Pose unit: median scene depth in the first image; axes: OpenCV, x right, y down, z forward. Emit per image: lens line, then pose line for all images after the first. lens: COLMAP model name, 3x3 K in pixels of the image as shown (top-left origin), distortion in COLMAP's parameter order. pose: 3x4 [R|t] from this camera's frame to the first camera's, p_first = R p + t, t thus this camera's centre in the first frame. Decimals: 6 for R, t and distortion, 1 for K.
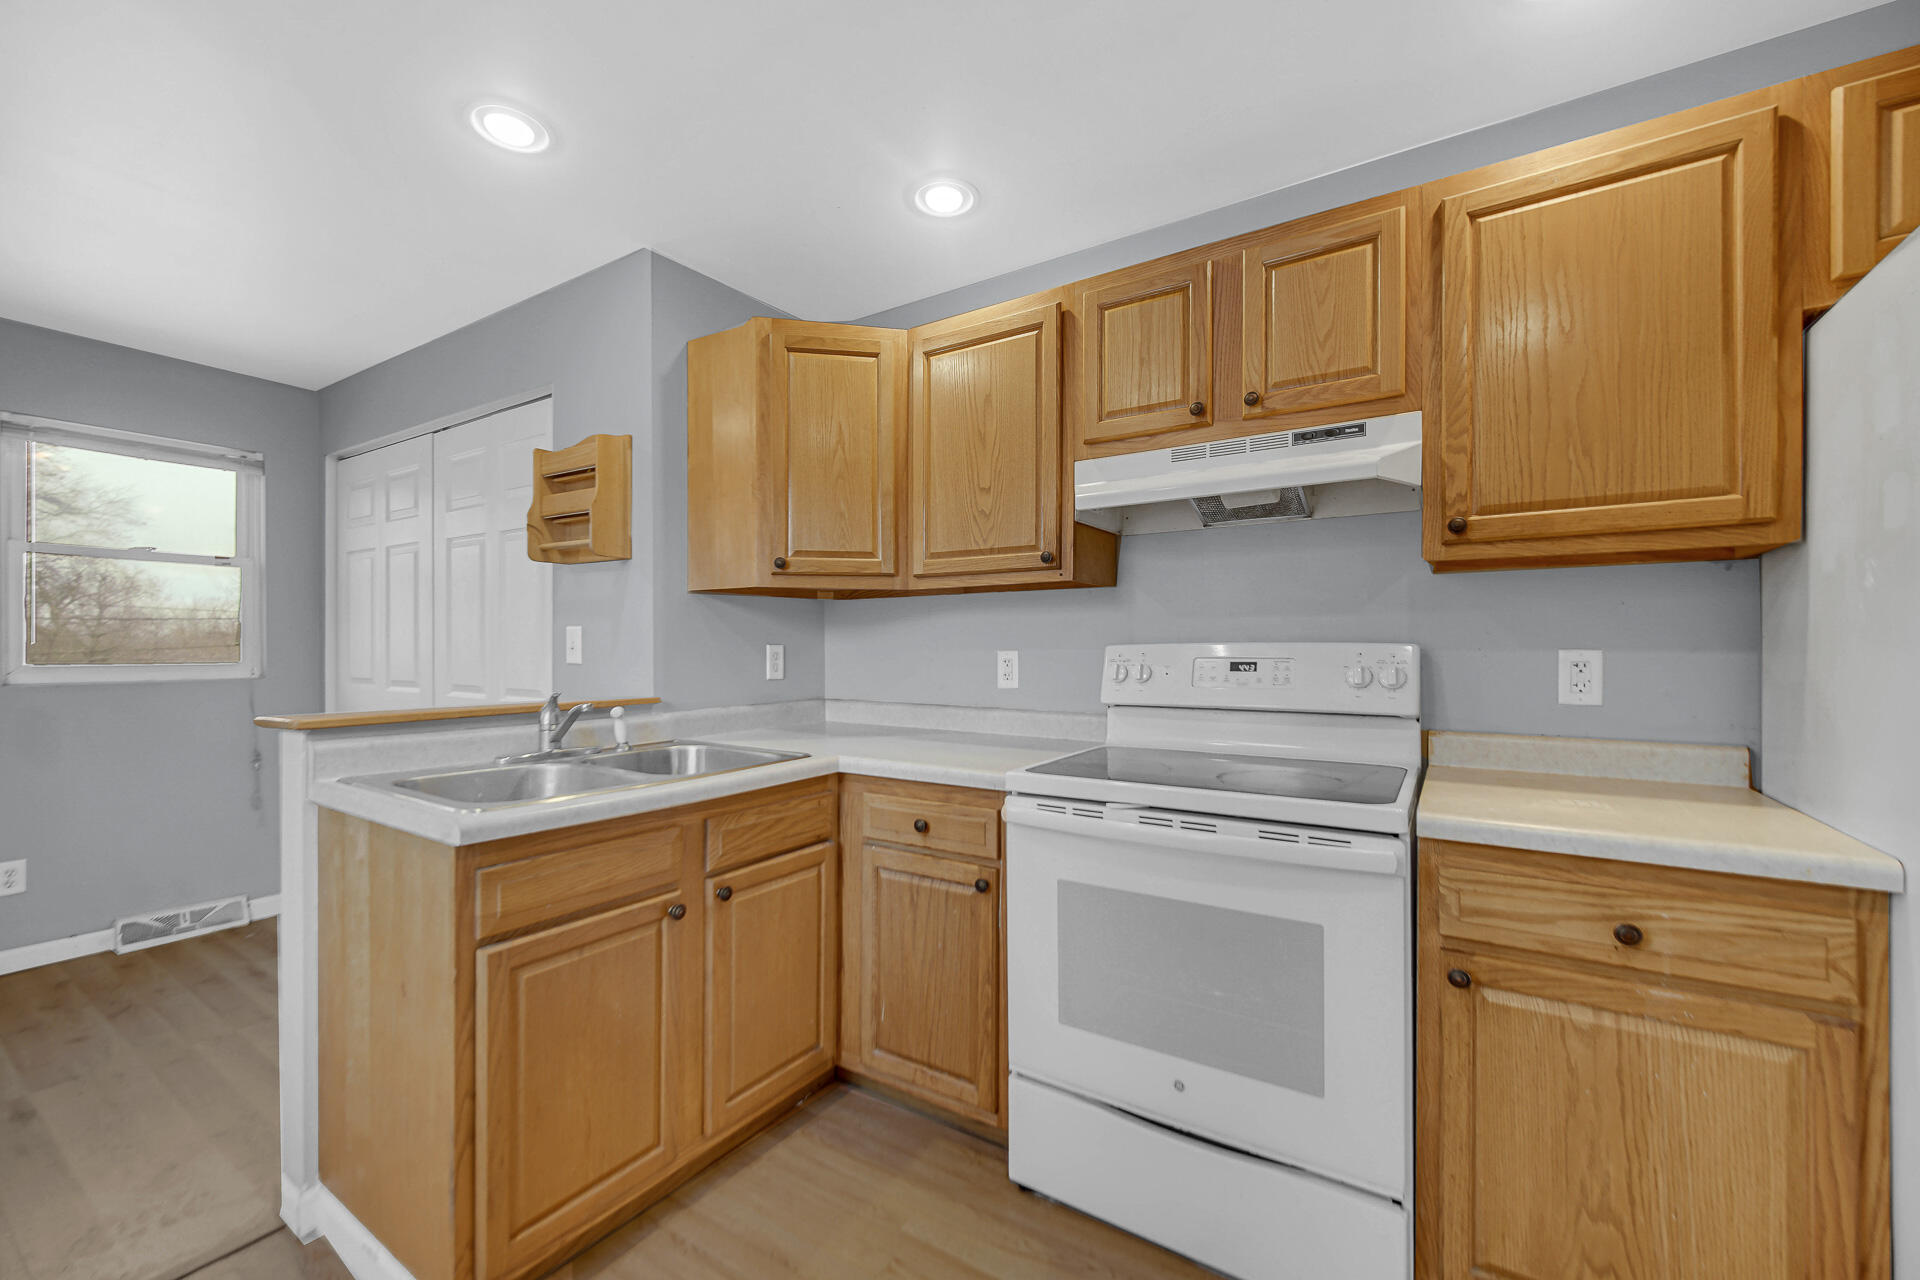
lens RADIAL K [[767.1, 0, 954.7], [0, 767.1, 654.3], [0, 0, 1]] dist [0.001861, 0.000552]
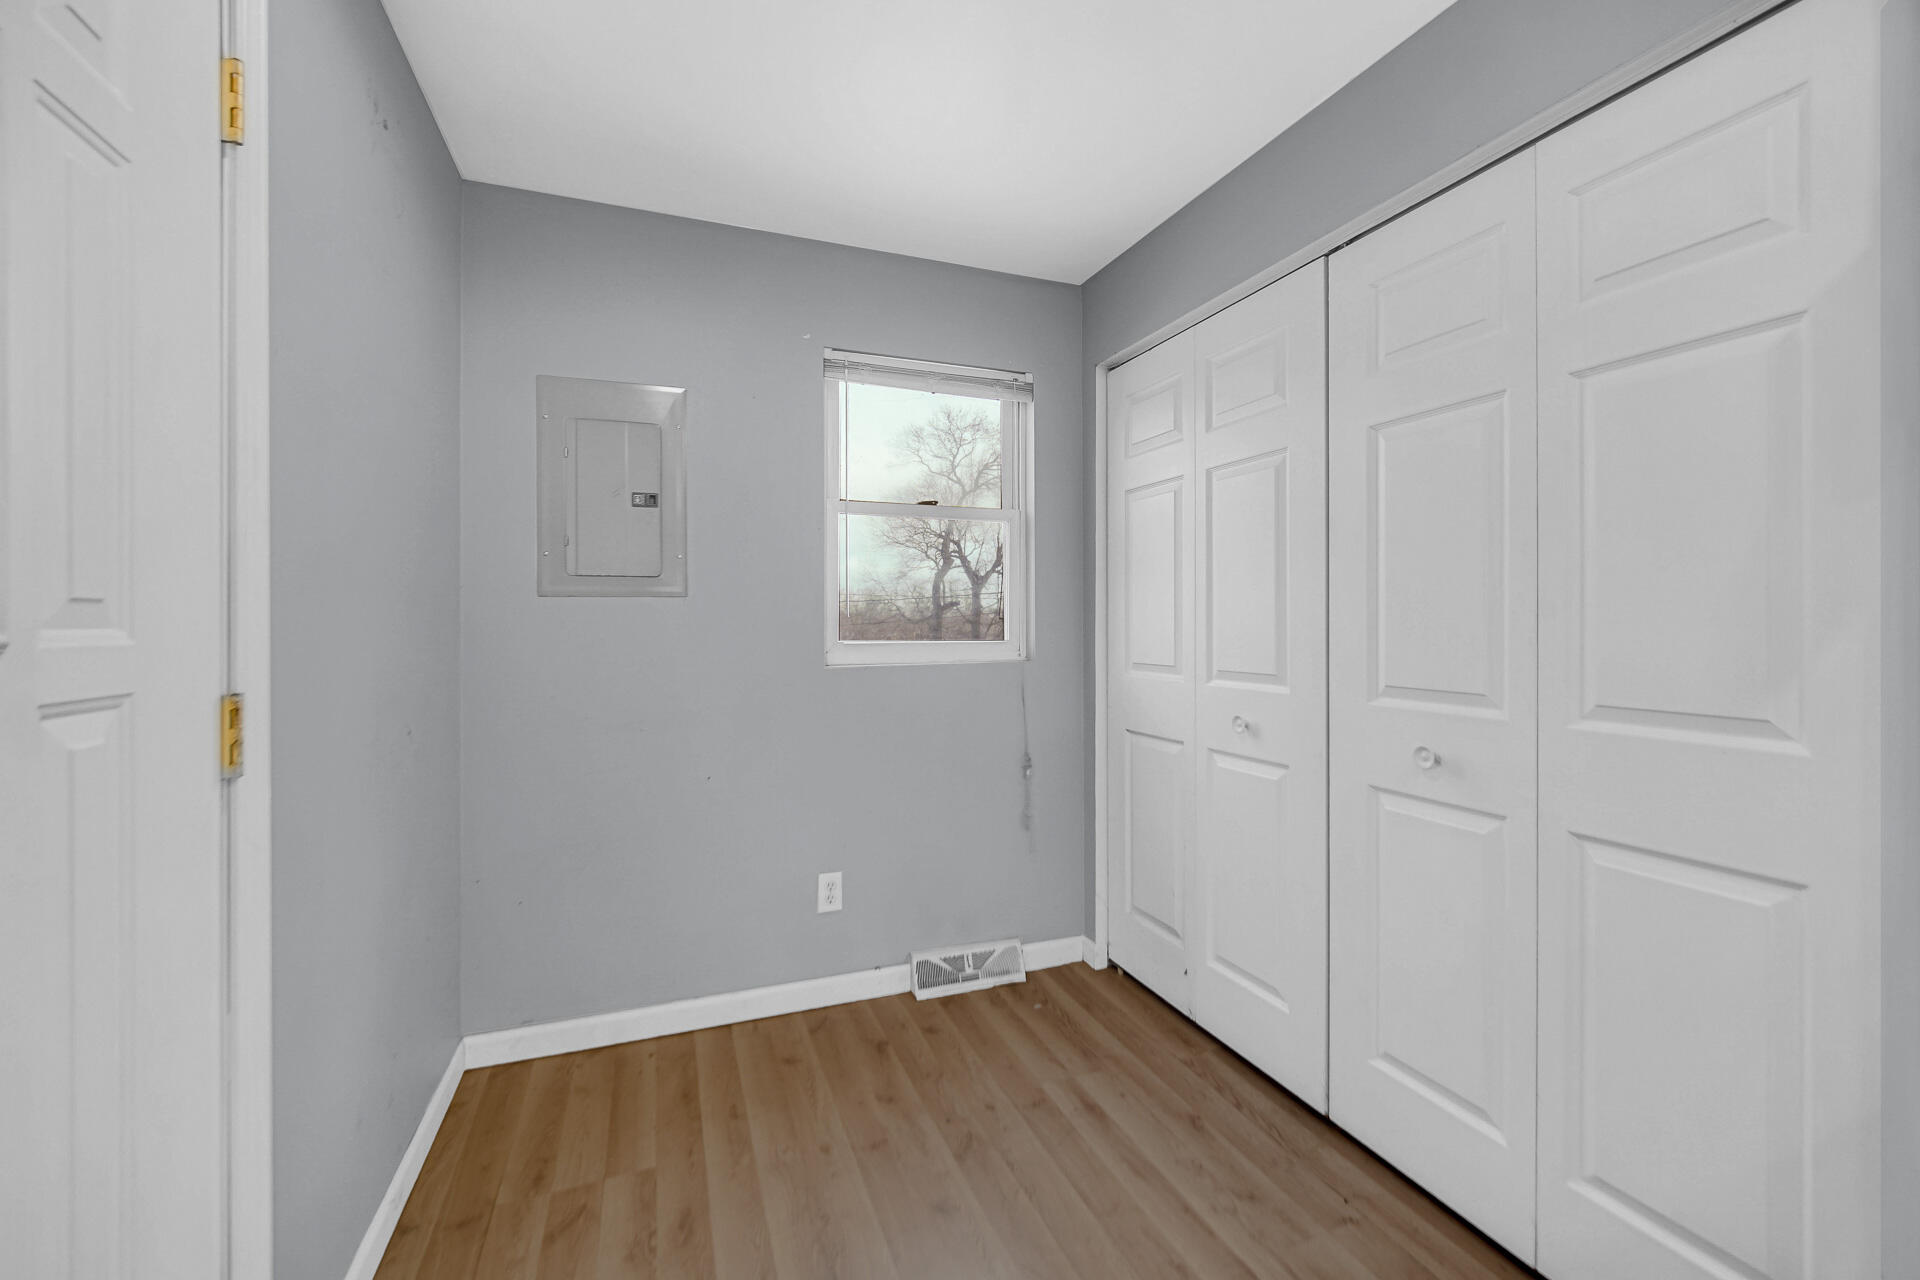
lens RADIAL K [[787.7, 0, 958.8], [0, 787.7, 618.5], [0, 0, 1]] dist [-0.000432, -0.000008]
pose [[0.810844, -0.006672, -0.585224, -0.528973], [0.001948, 0.999960, -0.008701, -0.005725], [0.585259, 0.005915, 0.810825, 0.329868]]
